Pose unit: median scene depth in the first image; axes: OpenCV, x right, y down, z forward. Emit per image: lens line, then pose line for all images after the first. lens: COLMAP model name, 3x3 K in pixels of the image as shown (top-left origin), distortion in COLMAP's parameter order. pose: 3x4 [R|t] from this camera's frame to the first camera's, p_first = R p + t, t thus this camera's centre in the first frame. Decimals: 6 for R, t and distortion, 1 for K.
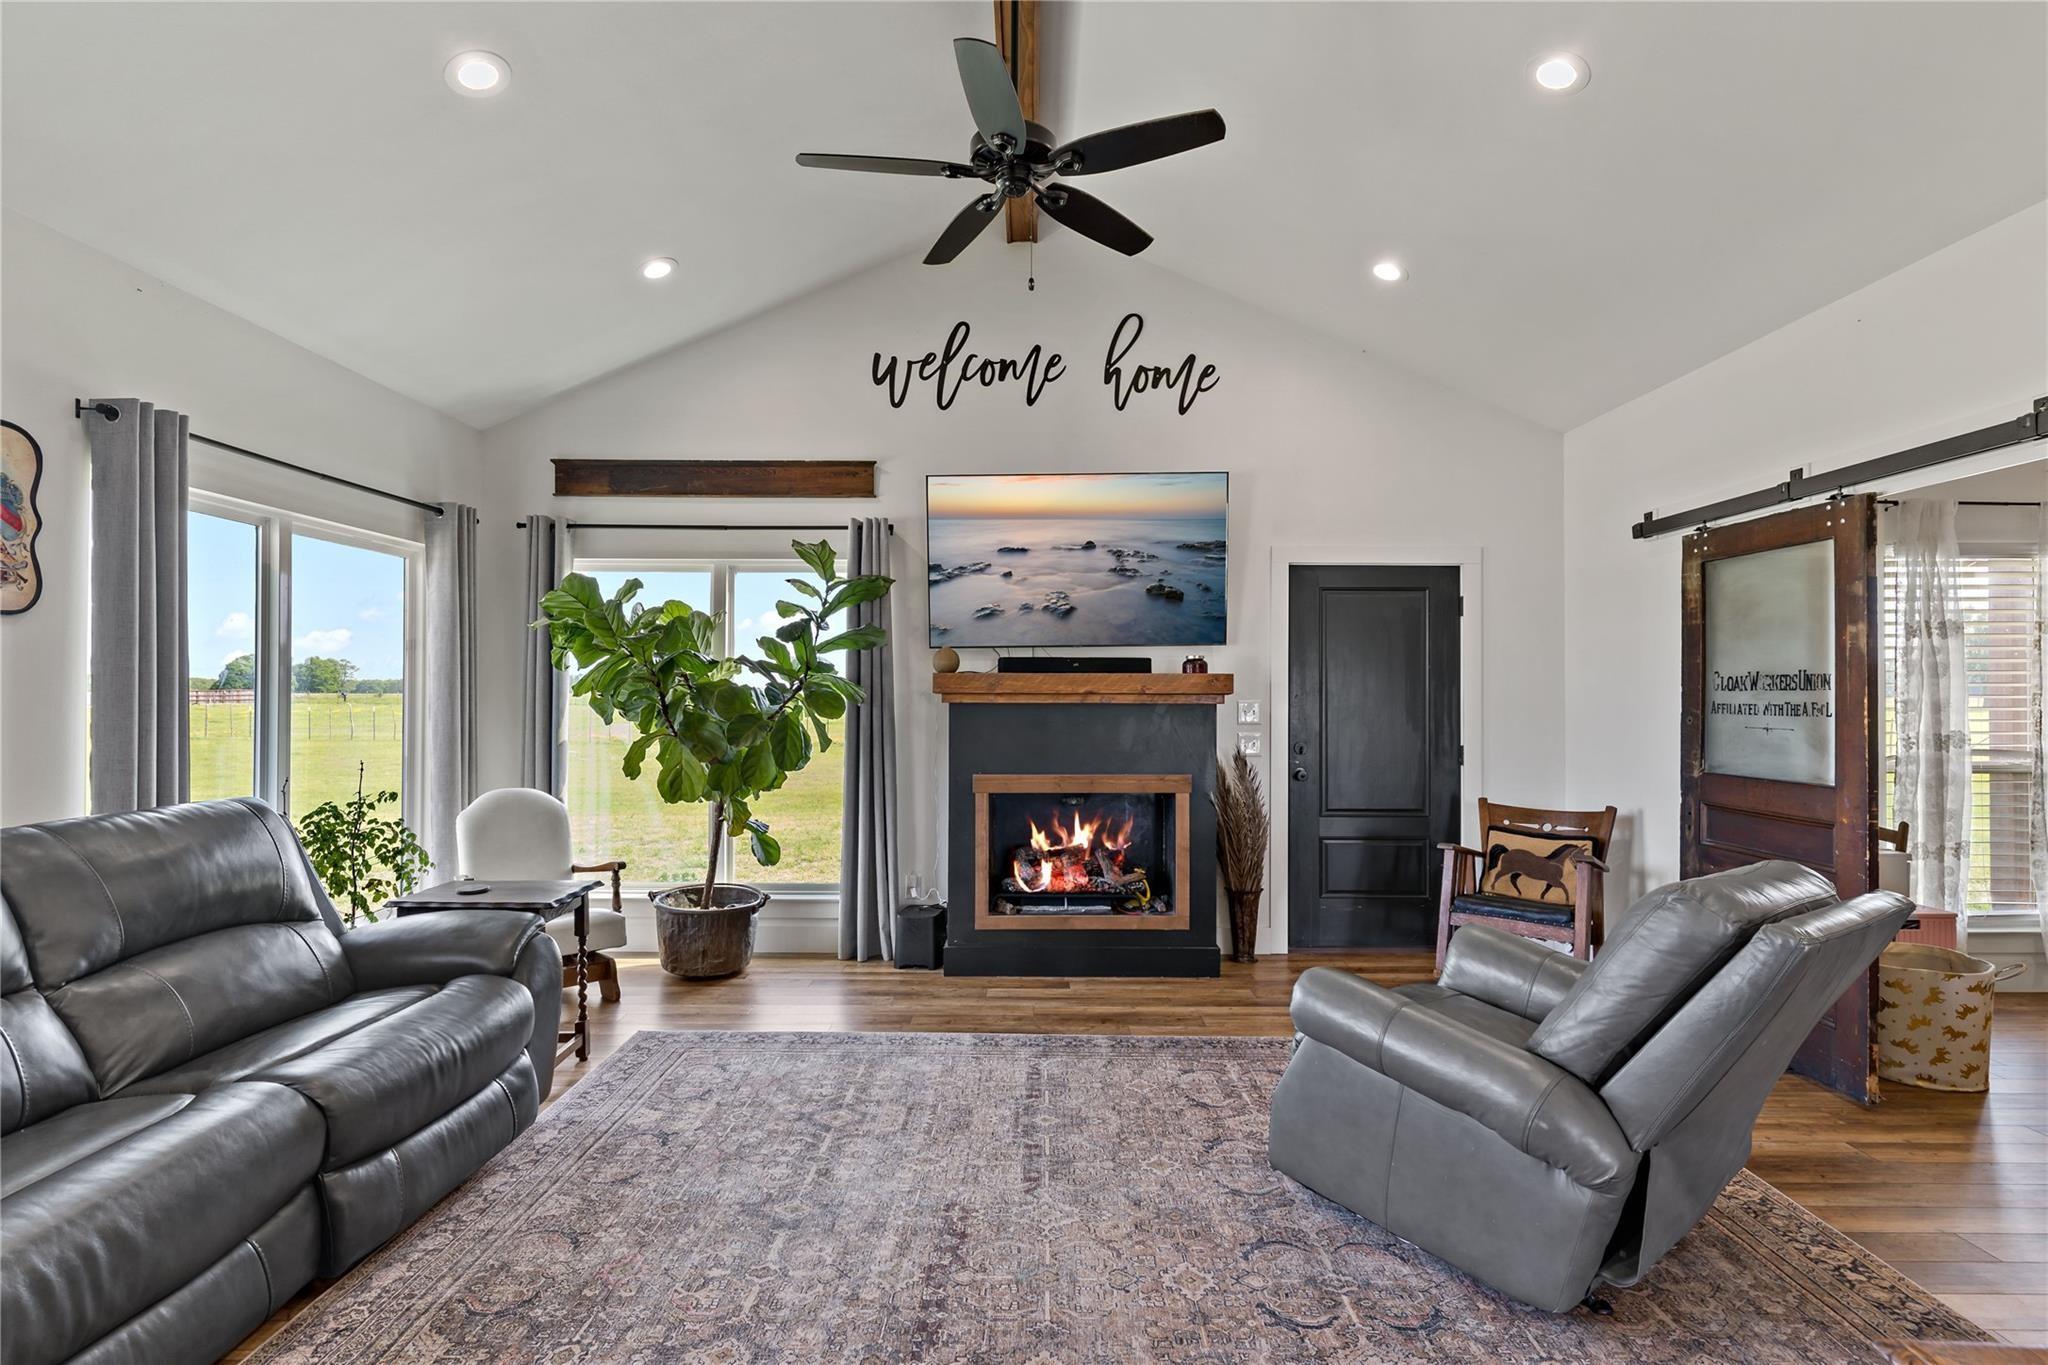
lens RADIAL K [[977.7, 0, 1024.0], [0, 977.7, 682.5], [0, 0, 1]] dist [0.001003, -0.000010]
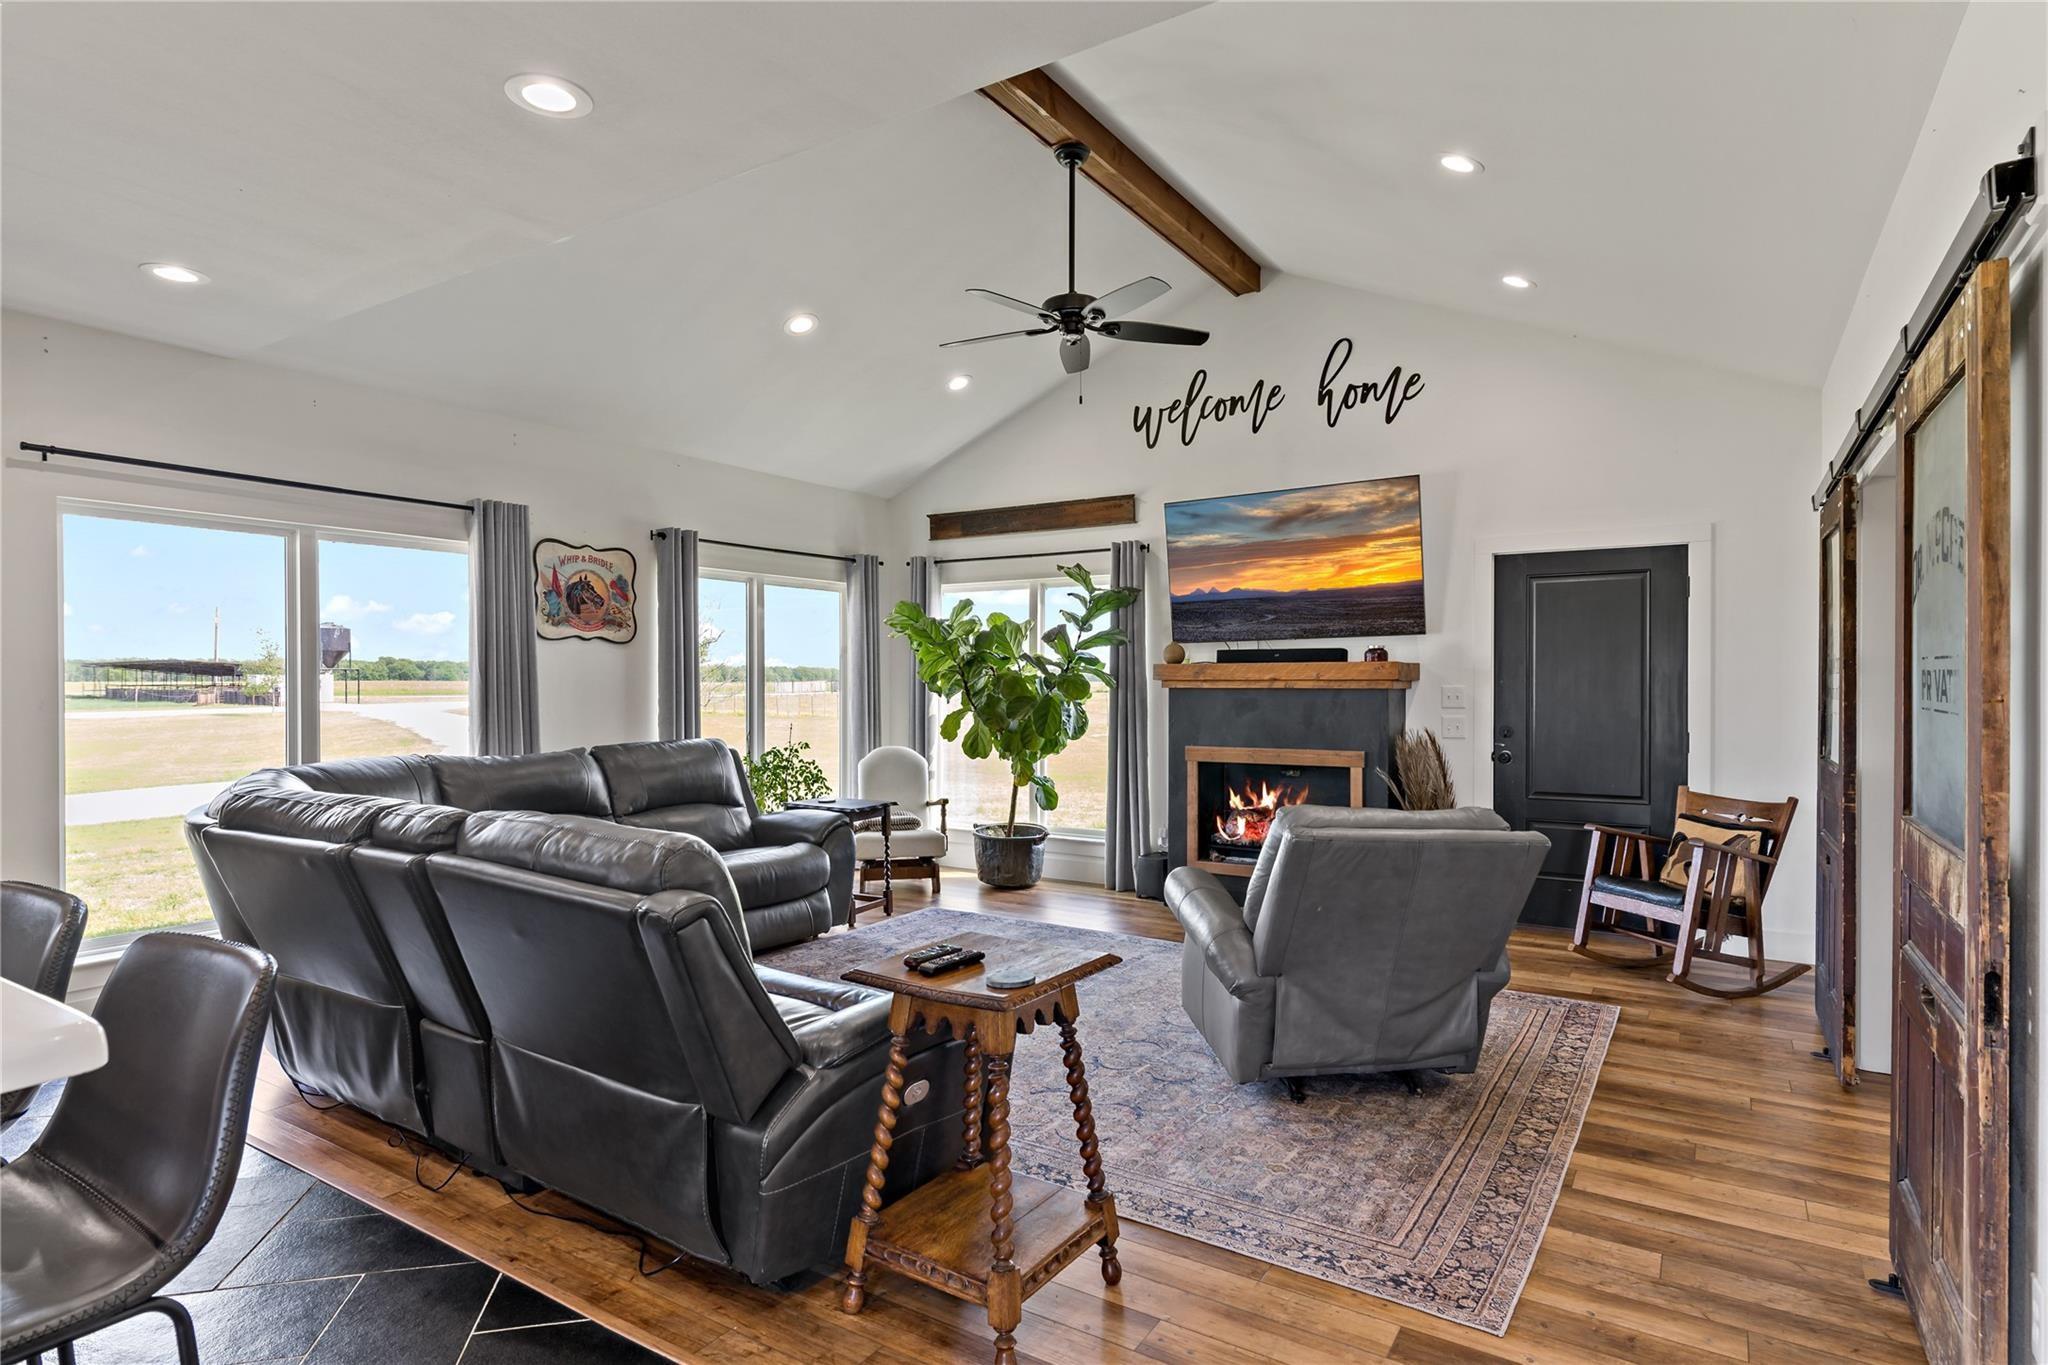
lens RADIAL K [[1077.9, 0, 1024.0], [0, 1077.9, 682.5], [0, 0, 1]] dist [-0.001336, 0.000138]
pose [[0.844702, -0.003304, -0.535227, 0.482875], [0.010428, 0.999893, 0.010285, -0.002117], [0.535136, -0.014269, 0.844646, -0.248166]]
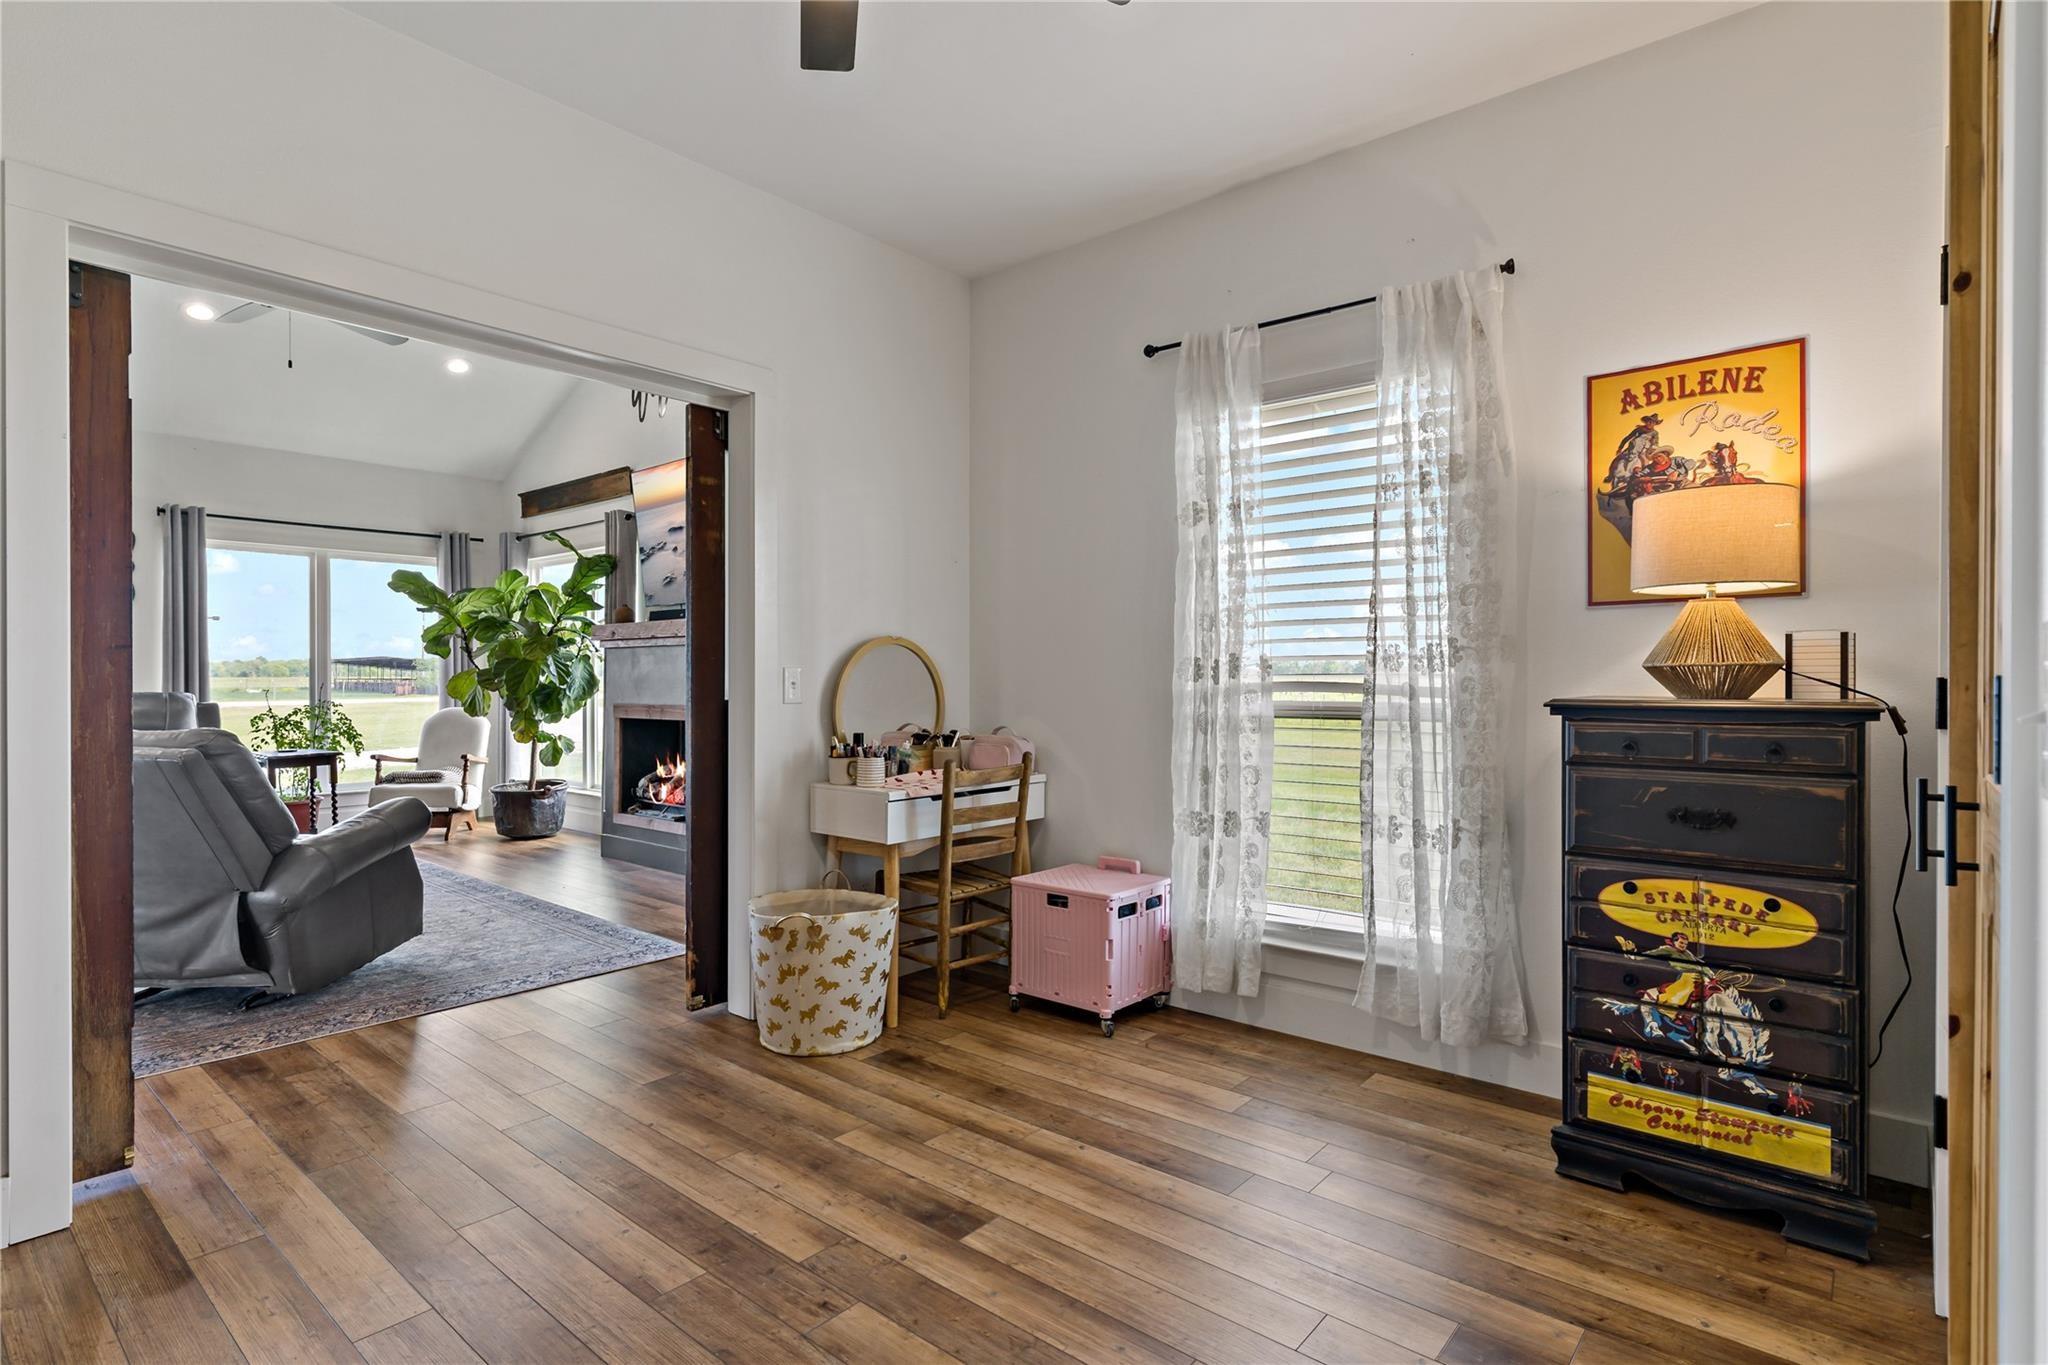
lens RADIAL K [[1016.1, 0, 1024.0], [0, 1016.1, 682.5], [0, 0, 1]] dist [0.003075, 0.000656]
pose [[0.766603, 0.000066, -0.642121, 1.173354], [0.010265, 0.999871, 0.012358, 0.053477], [0.642039, -0.016065, 0.766504, 0.305303]]
